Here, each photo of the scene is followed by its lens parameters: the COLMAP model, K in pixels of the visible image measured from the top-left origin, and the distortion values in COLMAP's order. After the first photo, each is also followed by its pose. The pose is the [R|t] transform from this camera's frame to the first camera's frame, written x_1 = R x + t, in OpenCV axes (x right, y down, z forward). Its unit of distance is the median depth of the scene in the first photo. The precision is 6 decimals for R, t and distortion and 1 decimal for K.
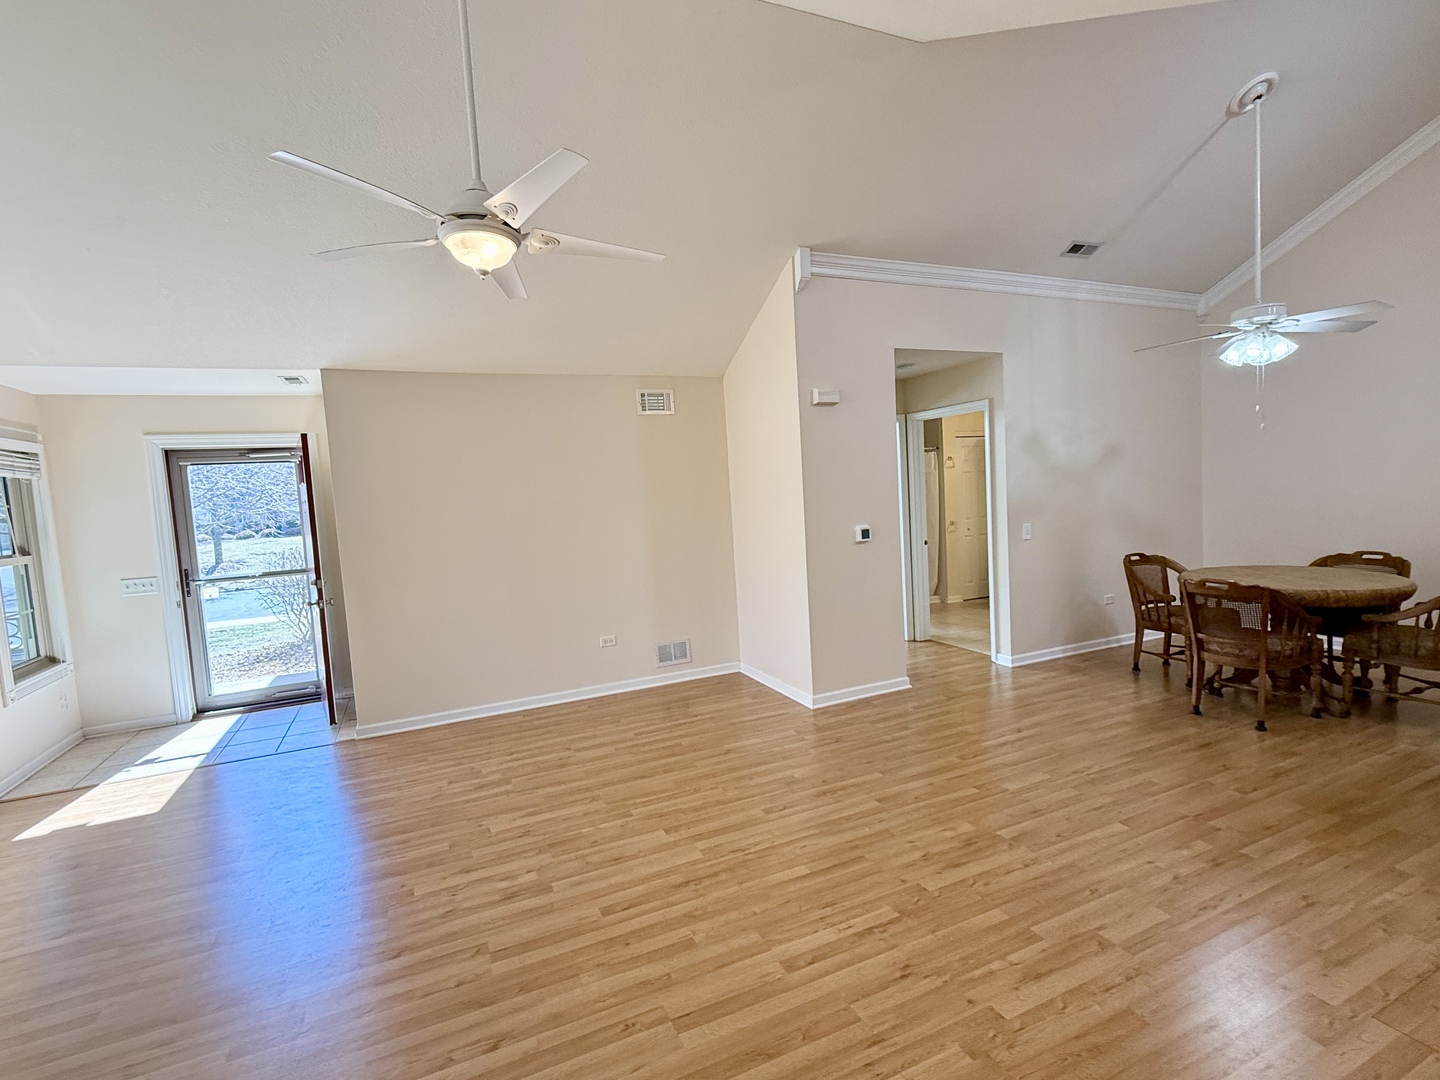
lens RADIAL K [[677.1, 0, 721.5], [0, 677.1, 543.2], [0, 0, 1]] dist [-0.001514, 0.000061]
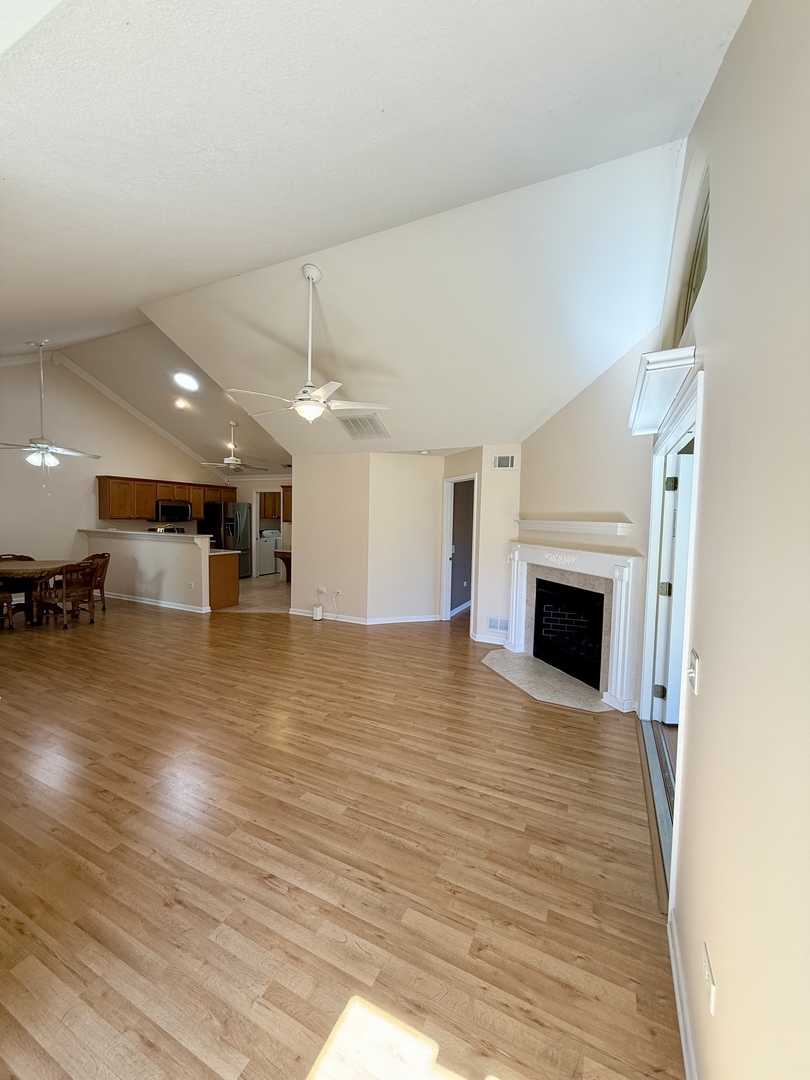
lens RADIAL K [[428.8, 0, 402.7], [0, 428.8, 533.1], [0, 0, 1]] dist [-0.000962, -0.000016]
pose [[-0.638891, 0.010485, 0.769226, -0.912957], [0.073015, 0.996220, 0.047065, -0.027796], [-0.765824, 0.086234, -0.637242, 0.928063]]
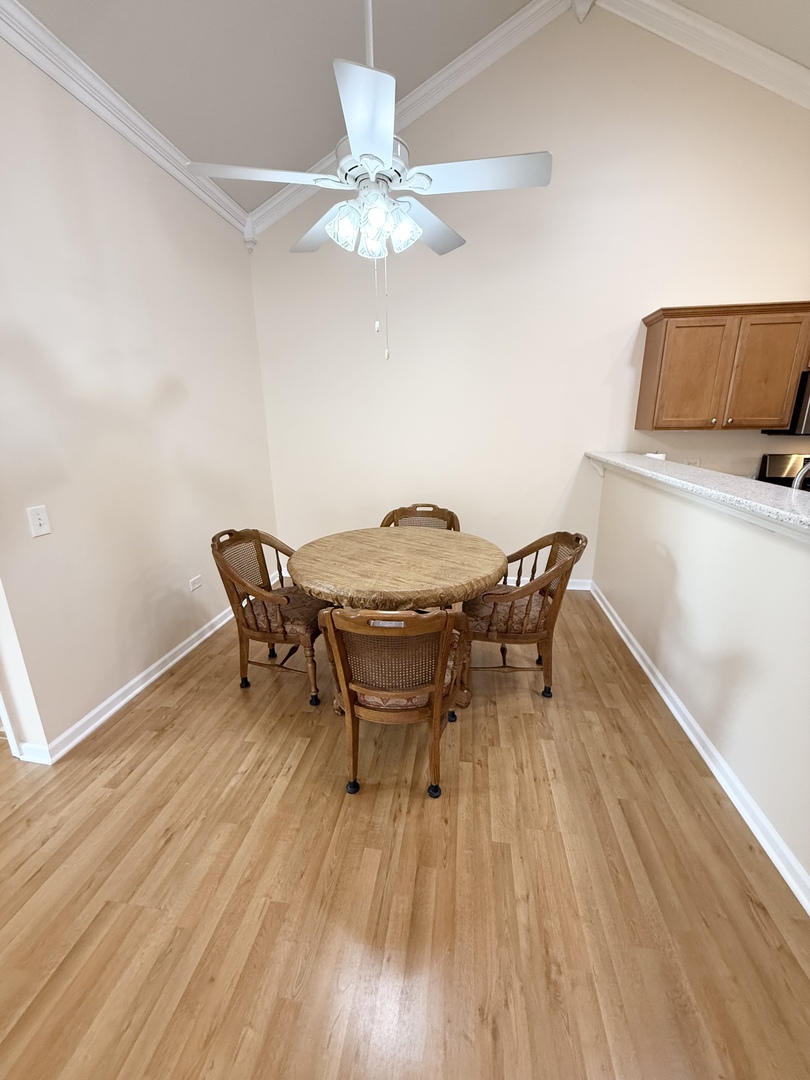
lens RADIAL K [[428.8, 0, 396.6], [0, 428.8, 539.4], [0, 0, 1]] dist [-0.000962, -0.000016]
pose [[0.548339, -0.175640, 0.817603, 0.383730], [0.045108, 0.982483, 0.180808, -0.059002], [-0.835038, -0.062263, 0.546657, 0.678624]]
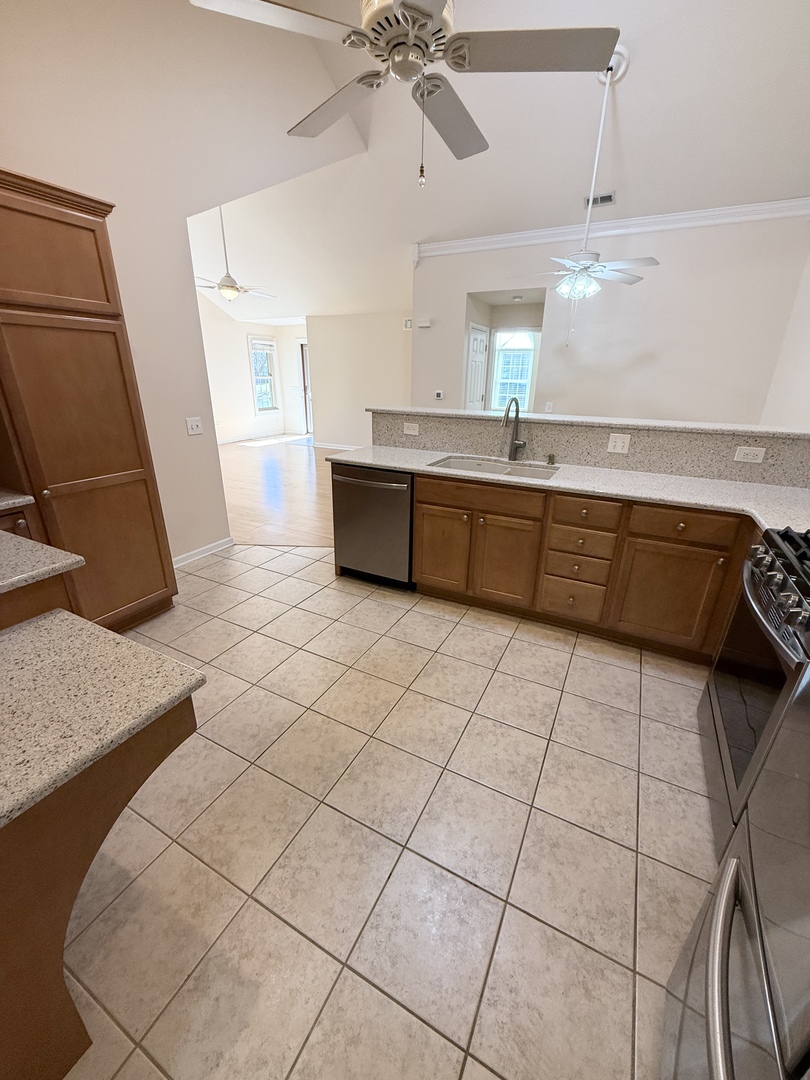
lens RADIAL K [[428.8, 0, 407.9], [0, 428.8, 533.9], [0, 0, 1]] dist [-0.000962, -0.000016]
pose [[0.622879, 0.332783, -0.708009, 1.272894], [-0.110097, 0.933296, 0.341815, -0.058120], [0.774532, -0.134960, 0.617969, 0.062215]]
